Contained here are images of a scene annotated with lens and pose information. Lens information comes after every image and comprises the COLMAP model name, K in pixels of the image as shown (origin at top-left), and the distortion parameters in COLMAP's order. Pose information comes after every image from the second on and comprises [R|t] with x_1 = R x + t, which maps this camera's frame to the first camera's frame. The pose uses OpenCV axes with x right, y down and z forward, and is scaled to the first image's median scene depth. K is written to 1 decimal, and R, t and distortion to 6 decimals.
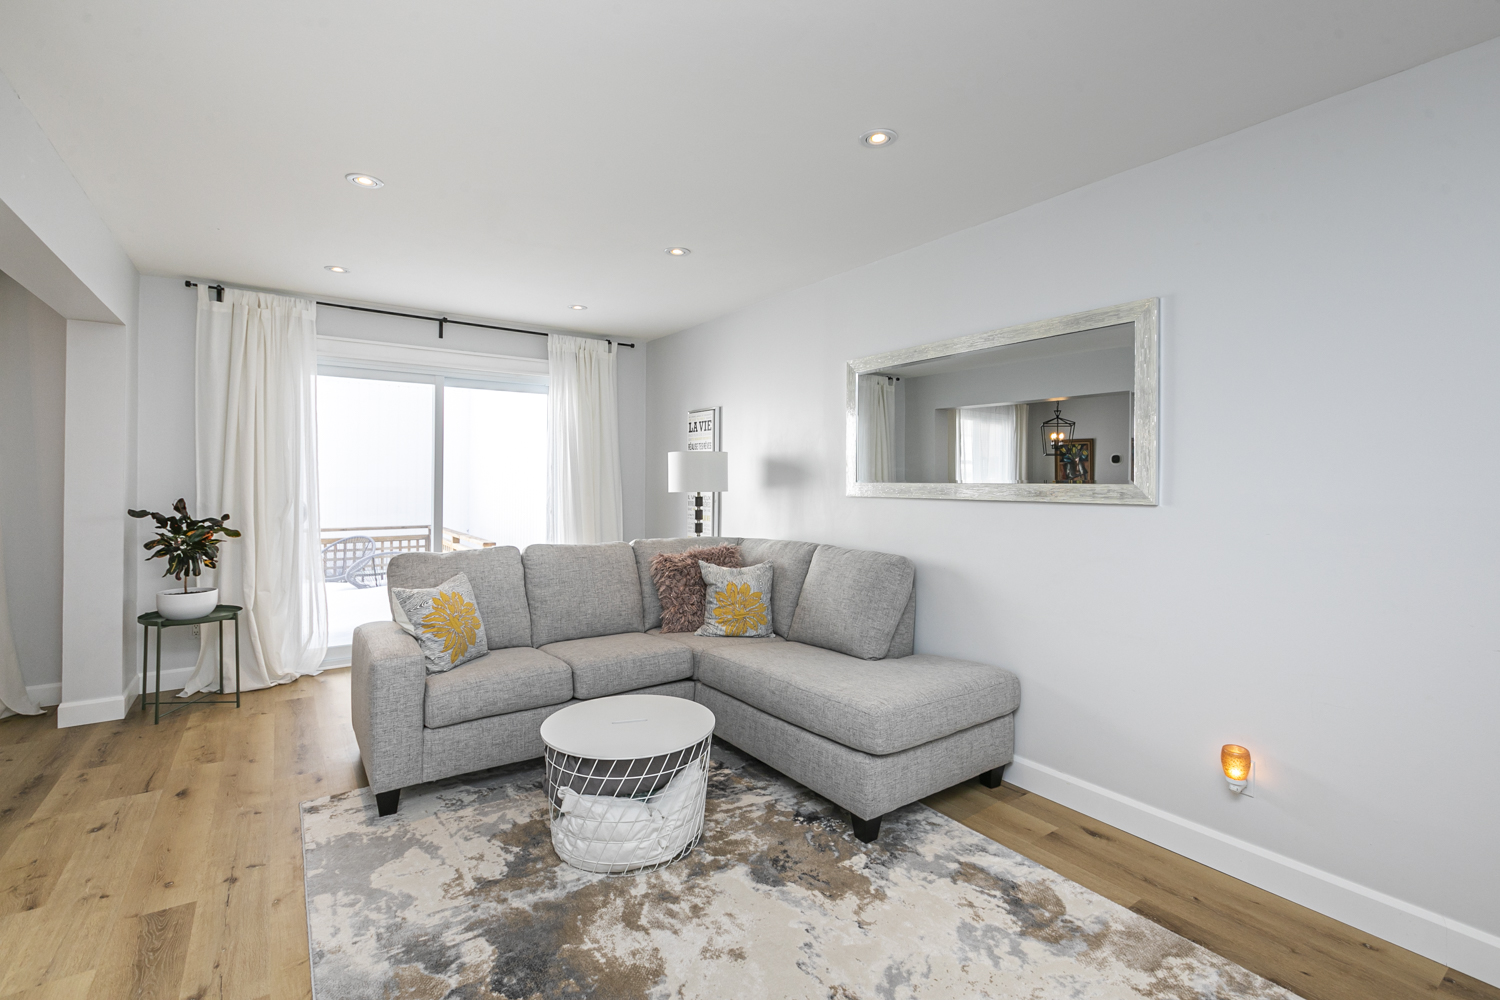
lens RADIAL K [[663.1, 0, 749.9], [0, 663.1, 483.5], [0, 0, 1]] dist [0.003043, -0.001951]
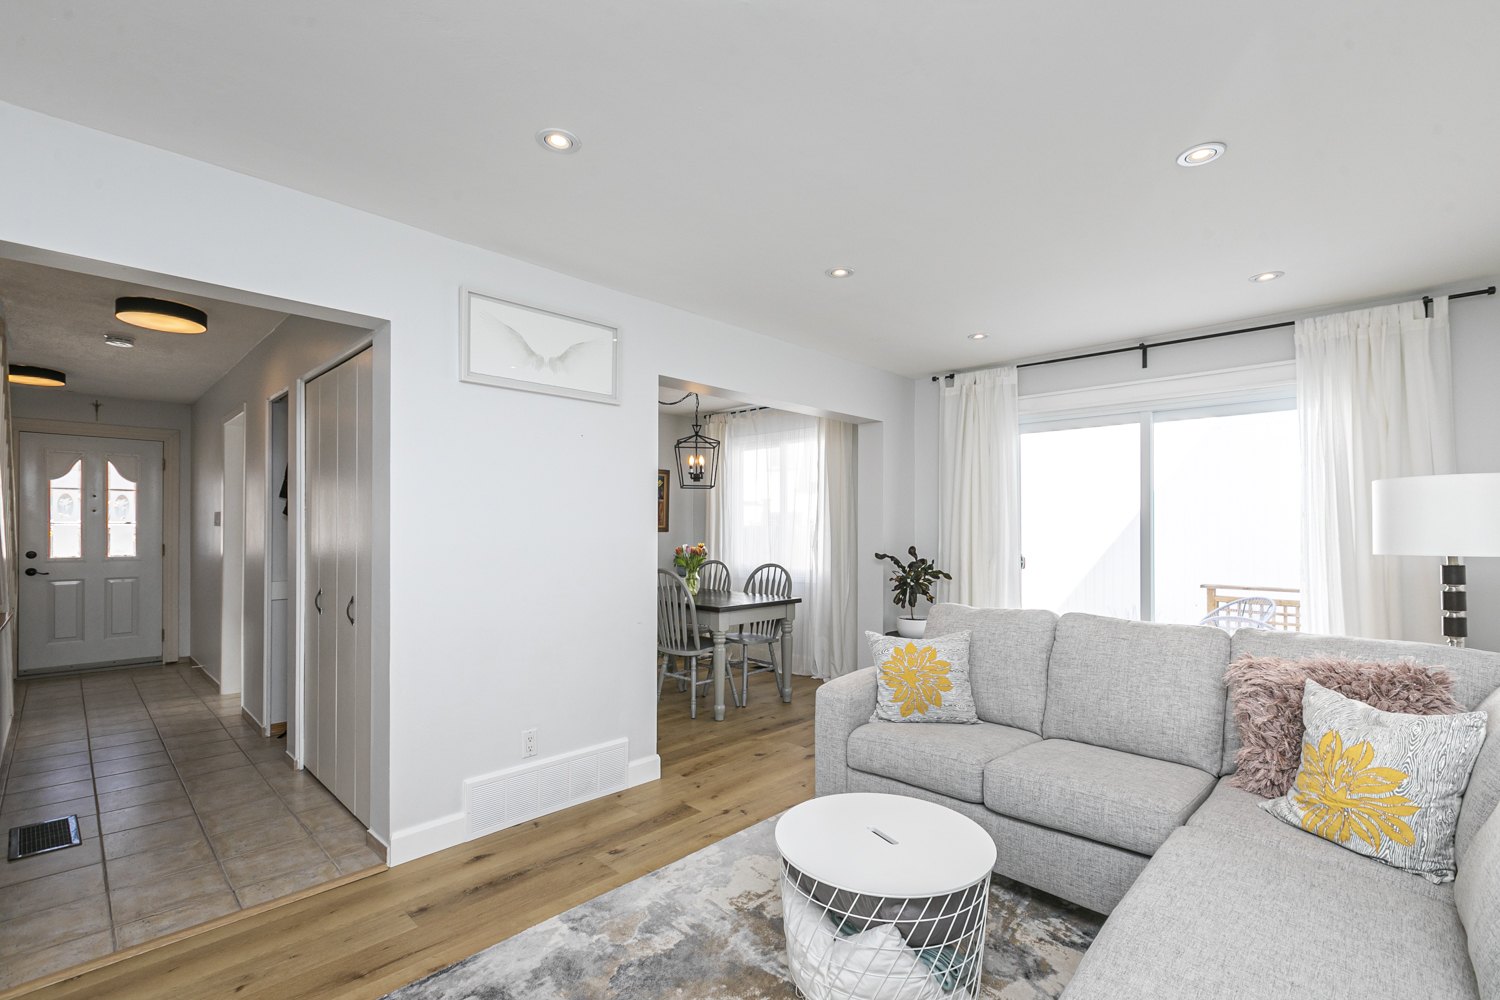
lens RADIAL K [[663.1, 0, 753.6], [0, 663.1, 527.1], [0, 0, 1]] dist [0.003043, -0.001951]
pose [[0.211635, -0.006805, -0.977325, 0.374153], [-0.008497, 0.999925, -0.008802, -0.000802], [0.977312, 0.010167, 0.211561, 0.449114]]
